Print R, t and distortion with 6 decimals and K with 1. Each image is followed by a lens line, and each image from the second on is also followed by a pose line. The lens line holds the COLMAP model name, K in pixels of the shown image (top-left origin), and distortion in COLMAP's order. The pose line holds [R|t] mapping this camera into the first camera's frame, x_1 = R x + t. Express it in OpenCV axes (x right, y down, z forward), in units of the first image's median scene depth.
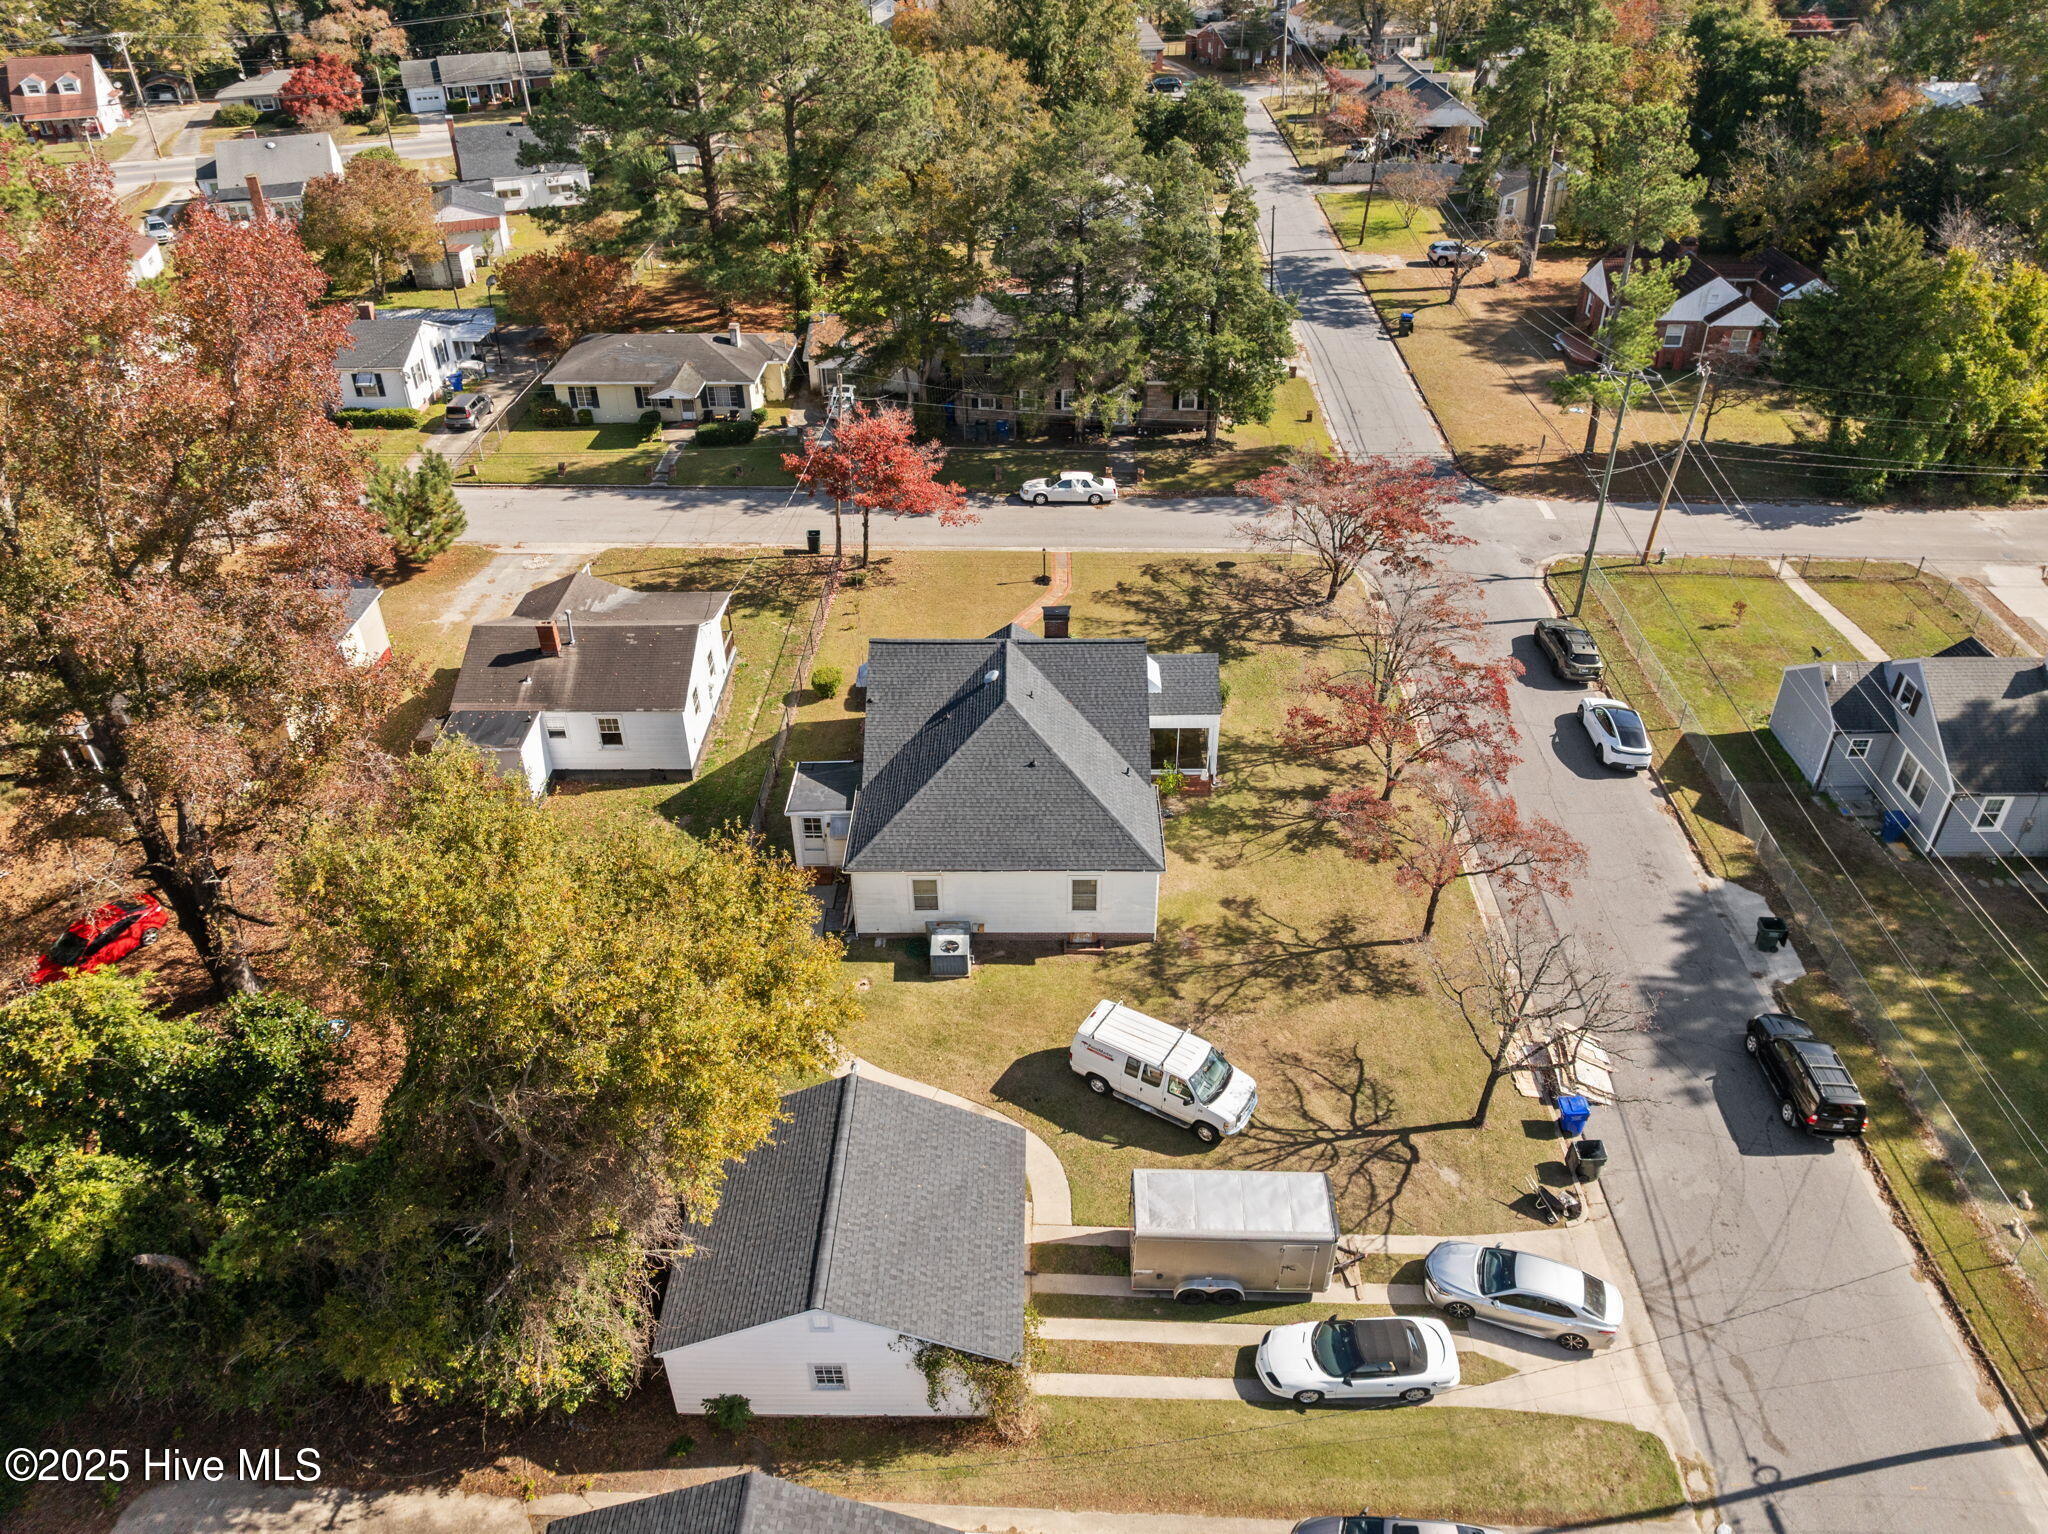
lens RADIAL K [[1446.0, 0, 1024.0], [0, 1446.0, 767.0], [0, 0, 1]] dist [-0.029821, -0.003020]
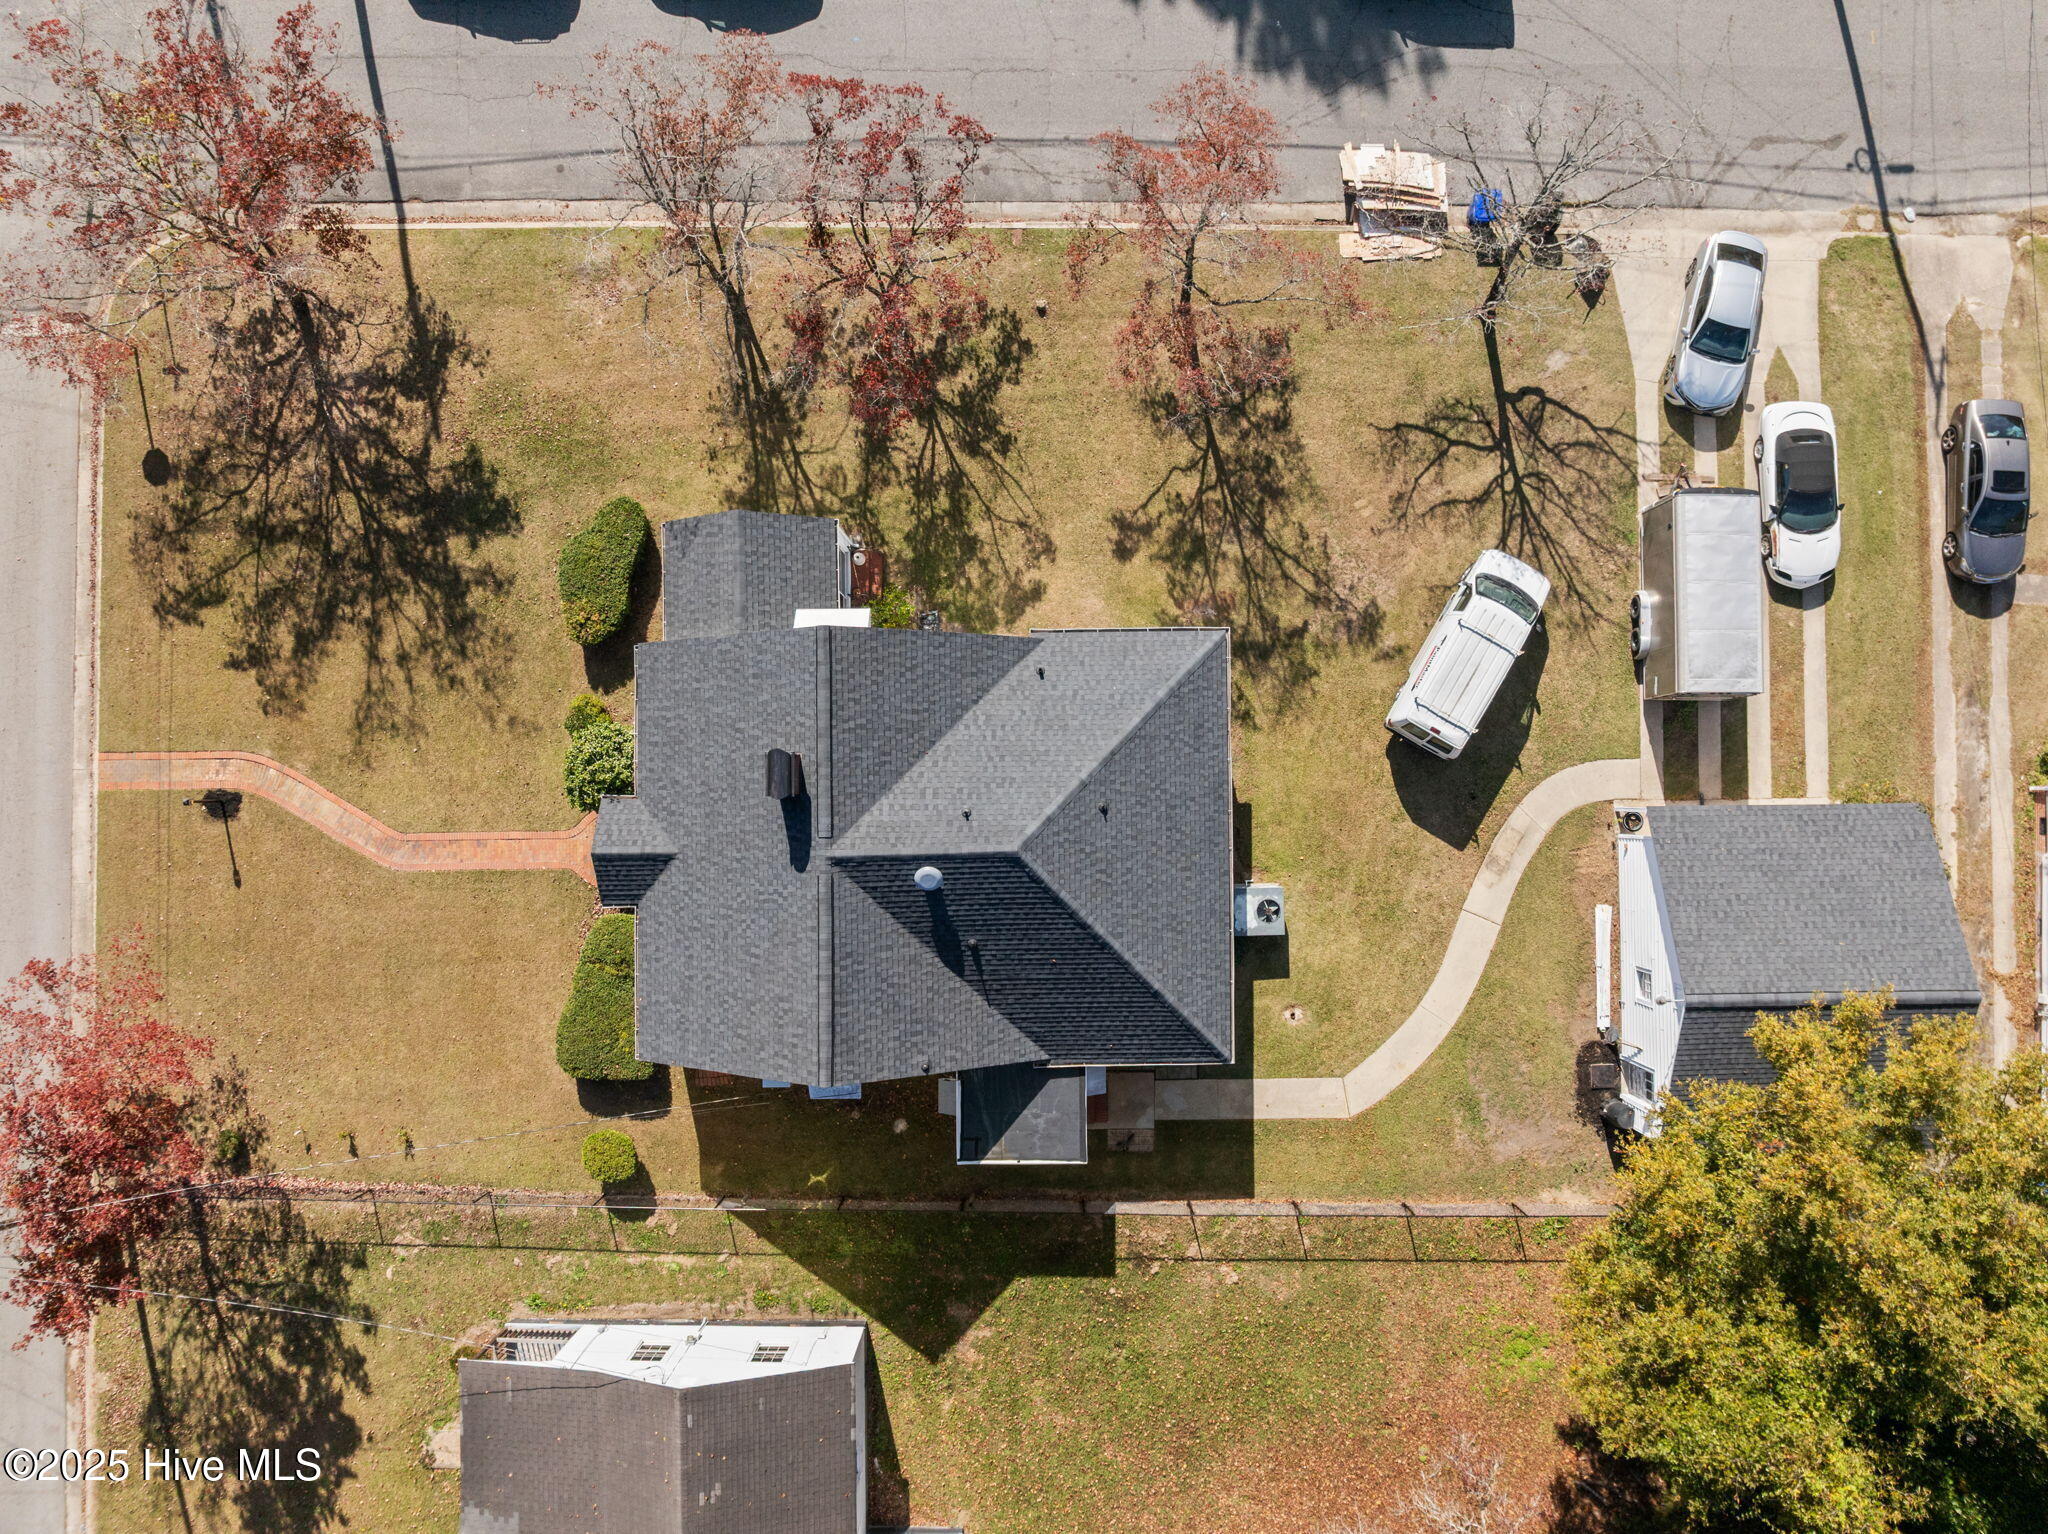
lens RADIAL K [[1446.0, 0, 1024.0], [0, 1446.0, 767.0], [0, 0, 1]] dist [-0.029821, -0.003020]
pose [[-0.021852, -0.999261, 0.031630, 0.004289], [0.571574, 0.013470, 0.820440, -0.506431], [-0.820259, 0.036007, 0.570857, 0.556319]]
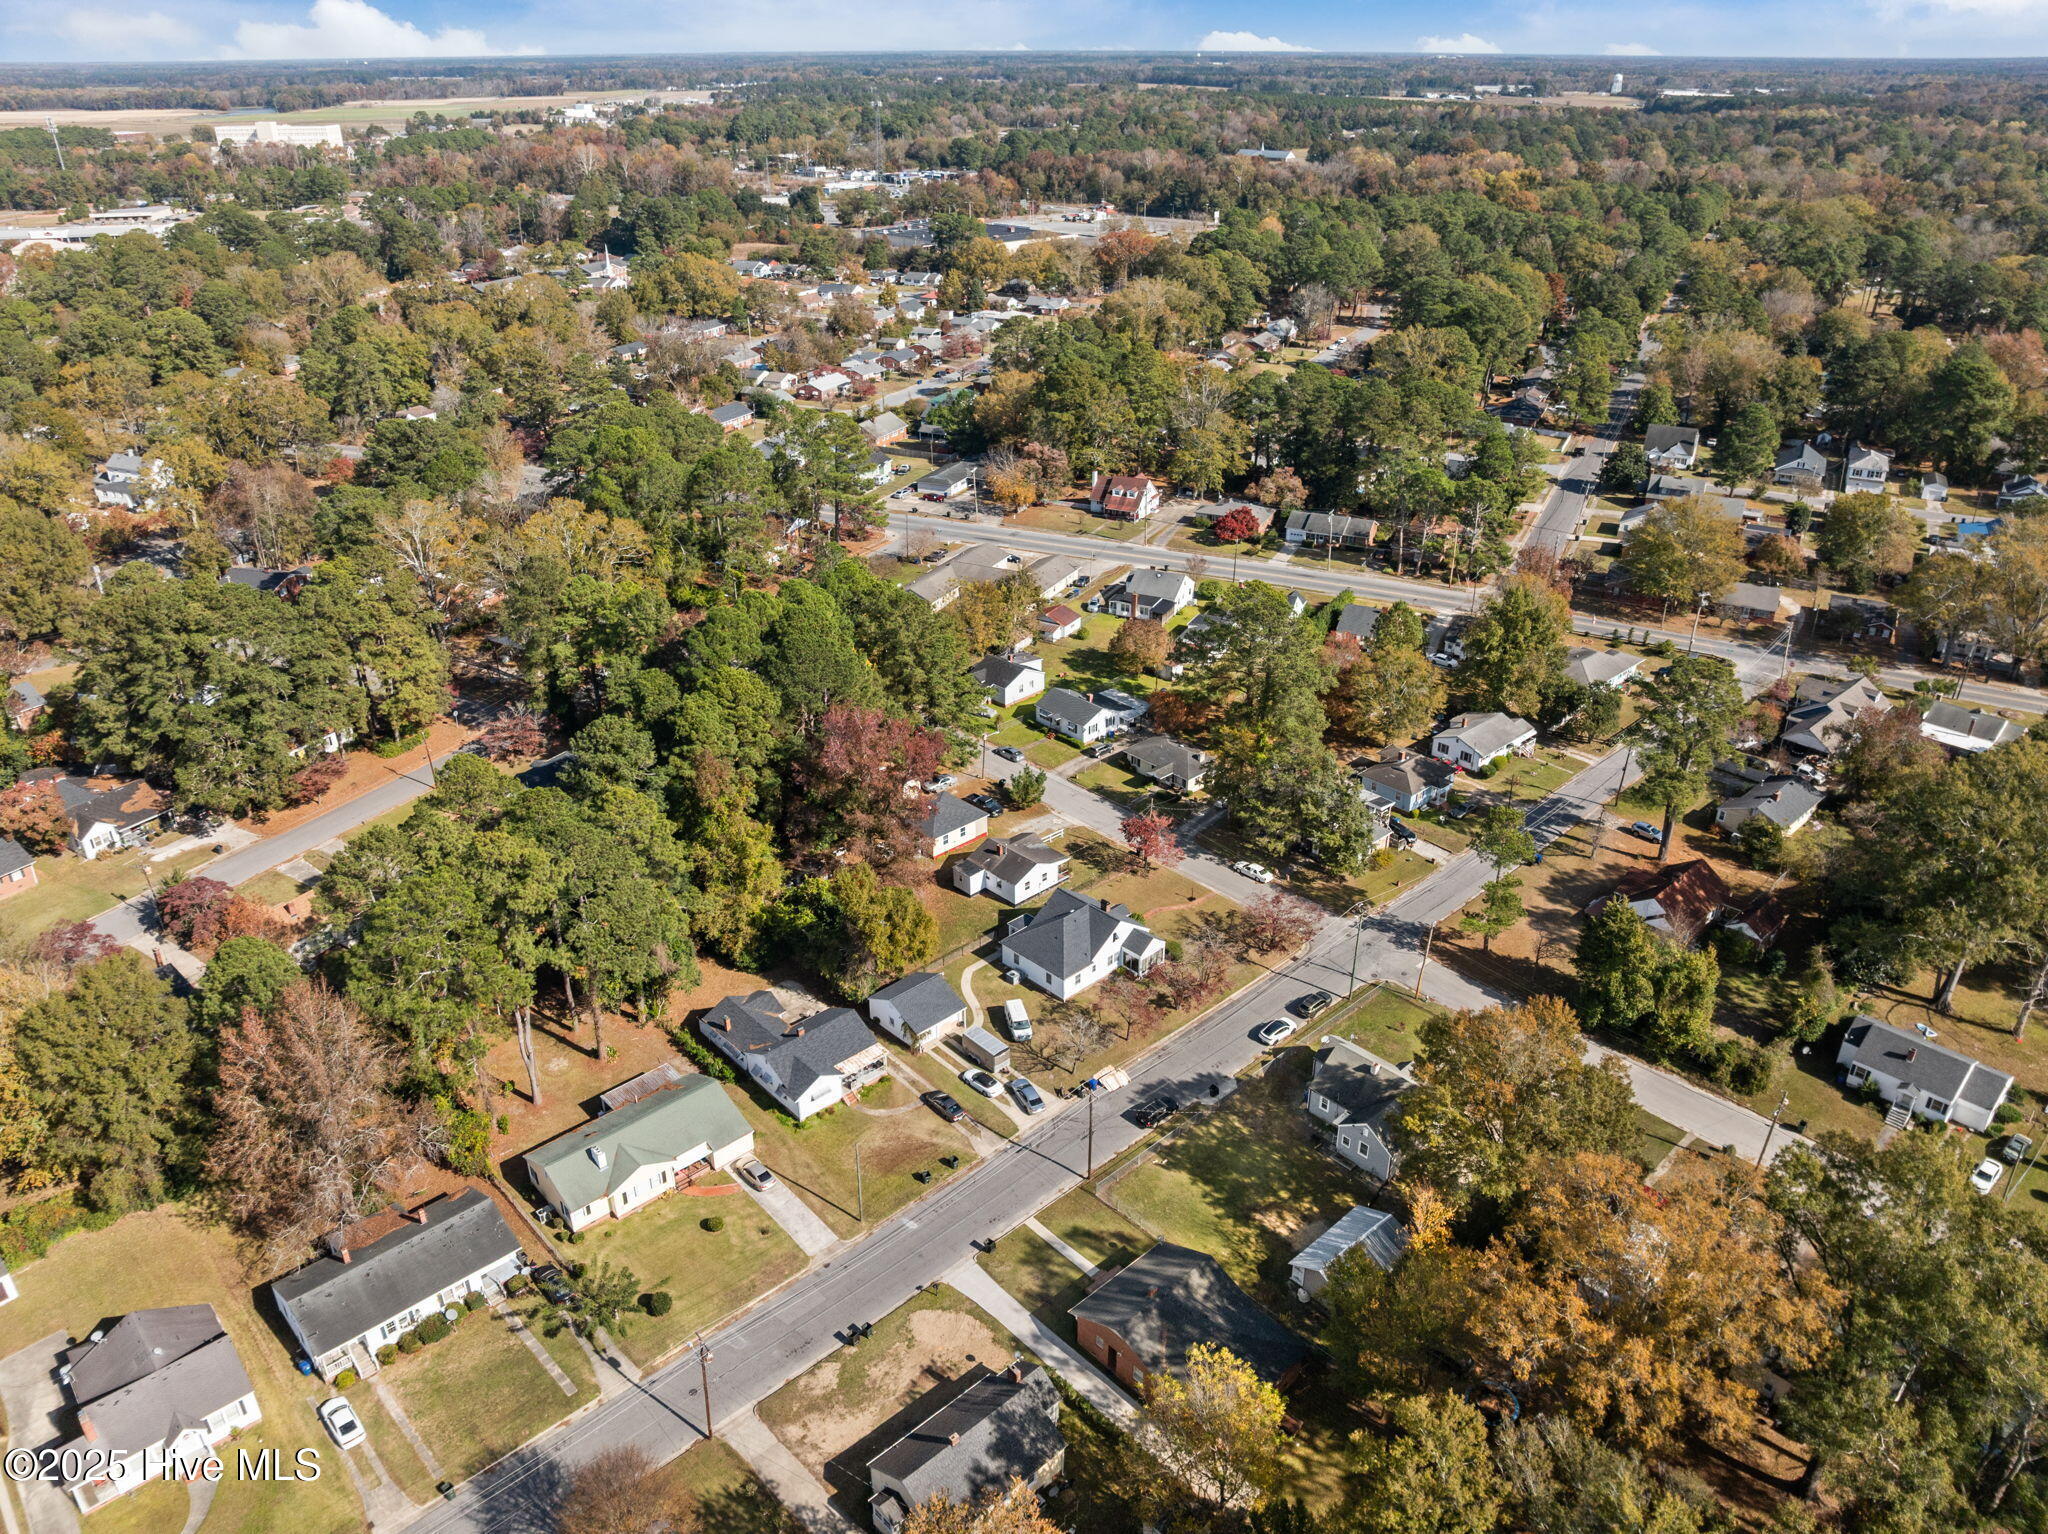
lens RADIAL K [[1446.0, 0, 1024.0], [0, 1446.0, 767.0], [0, 0, 1]] dist [-0.029821, -0.003020]
pose [[0.704062, 0.323985, -0.631926, 1.679847], [-0.402955, 0.914998, 0.020161, -0.345701], [0.584743, 0.240443, 0.774766, -1.492169]]
